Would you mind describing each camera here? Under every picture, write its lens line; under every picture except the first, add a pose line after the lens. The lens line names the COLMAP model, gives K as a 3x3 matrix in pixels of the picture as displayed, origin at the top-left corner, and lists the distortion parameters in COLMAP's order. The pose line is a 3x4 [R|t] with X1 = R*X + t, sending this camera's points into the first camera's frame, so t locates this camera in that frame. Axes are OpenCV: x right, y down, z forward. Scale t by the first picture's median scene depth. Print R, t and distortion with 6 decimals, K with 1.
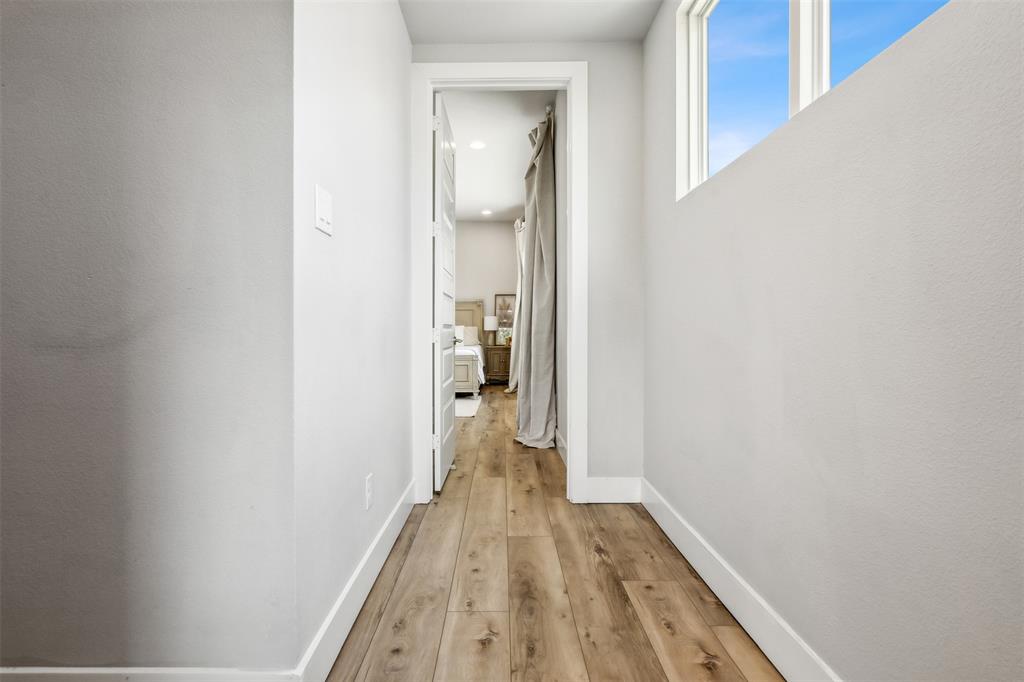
lens RADIAL K [[470.0, 0, 510.2], [0, 470.0, 336.0], [0, 0, 1]] dist [-0.002367, -0.000160]
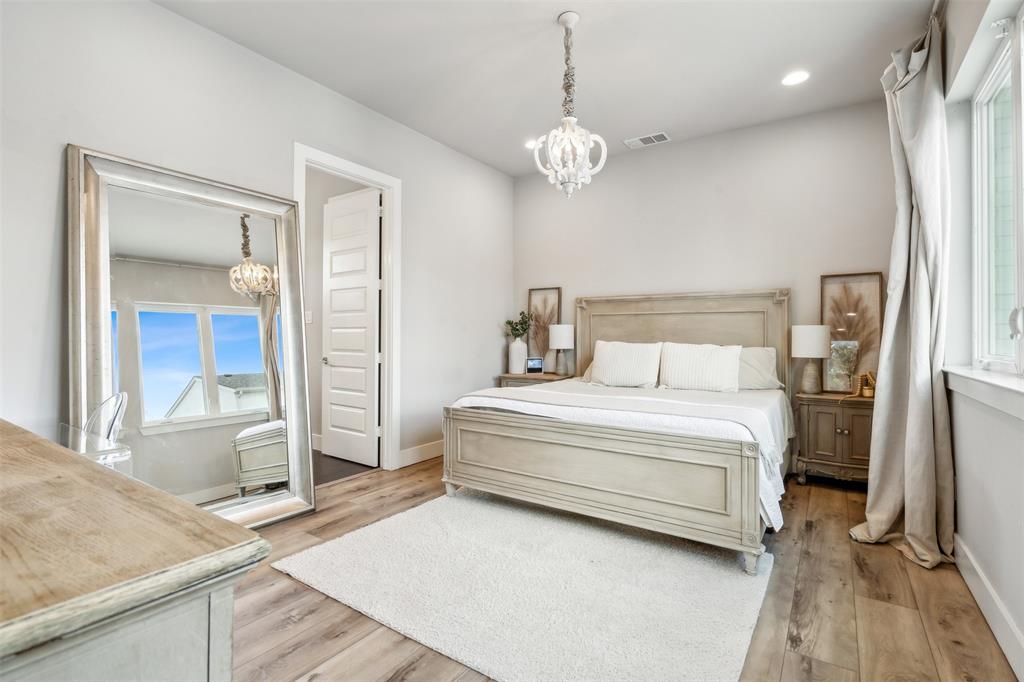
lens RADIAL K [[470.0, 0, 510.7], [0, 470.0, 340.5], [0, 0, 1]] dist [-0.002367, -0.000160]
pose [[0.815178, 0.007048, -0.579167, -0.015434], [-0.011326, 0.999929, -0.003772, -0.022761], [0.579099, 0.009635, 0.815200, 0.486652]]
